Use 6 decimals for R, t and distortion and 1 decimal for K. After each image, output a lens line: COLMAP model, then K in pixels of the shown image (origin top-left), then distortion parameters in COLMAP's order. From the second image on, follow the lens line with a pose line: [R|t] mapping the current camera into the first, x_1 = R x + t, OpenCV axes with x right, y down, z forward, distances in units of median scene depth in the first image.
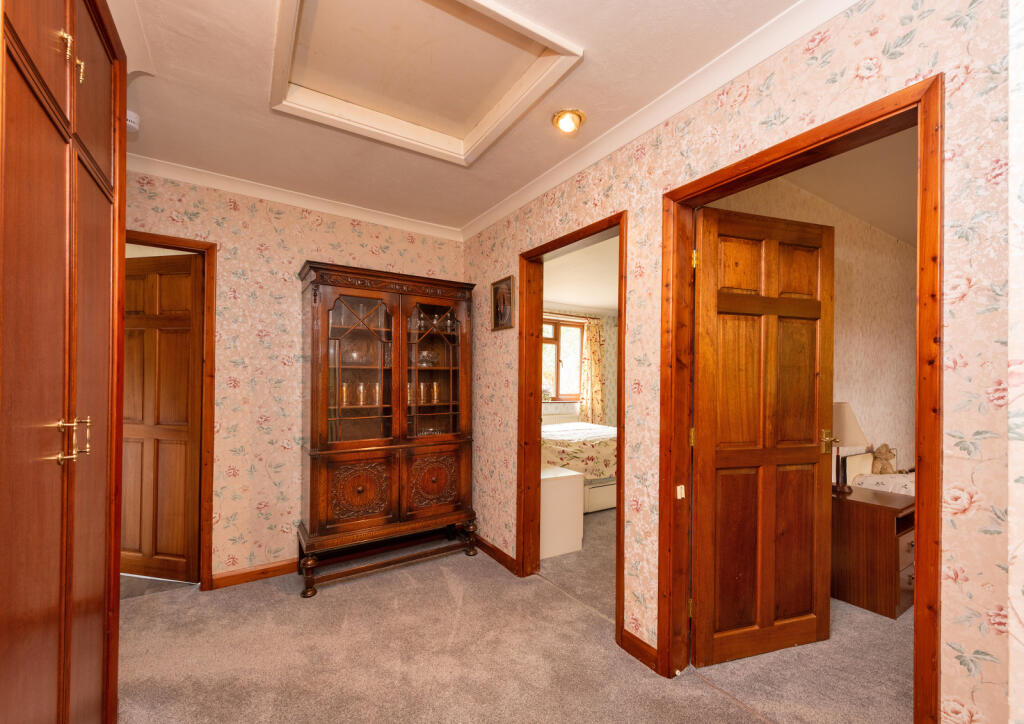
lens RADIAL K [[431.9, 0, 502.0], [0, 431.9, 379.2], [0, 0, 1]] dist [0.009109, -0.003526]
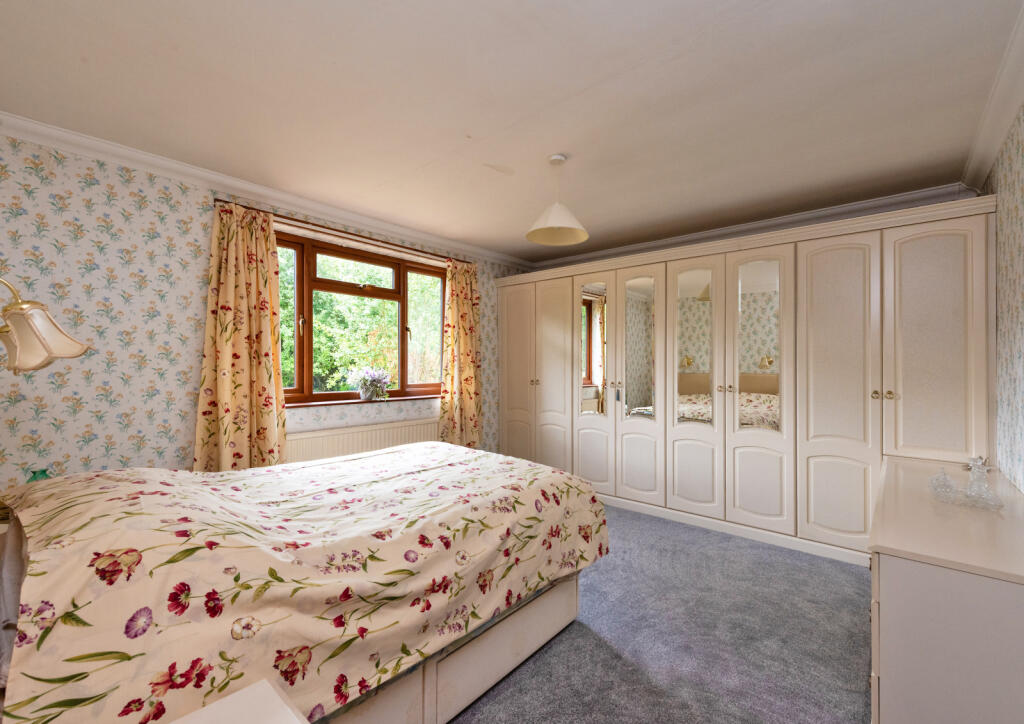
lens RADIAL K [[431.9, 0, 508.9], [0, 431.9, 359.8], [0, 0, 1]] dist [0.009109, -0.003526]
pose [[0.956776, -0.011178, 0.290612, 0.095932], [0.011975, 0.999928, -0.000964, 0.001992], [-0.290581, 0.004402, 0.956840, 0.391496]]
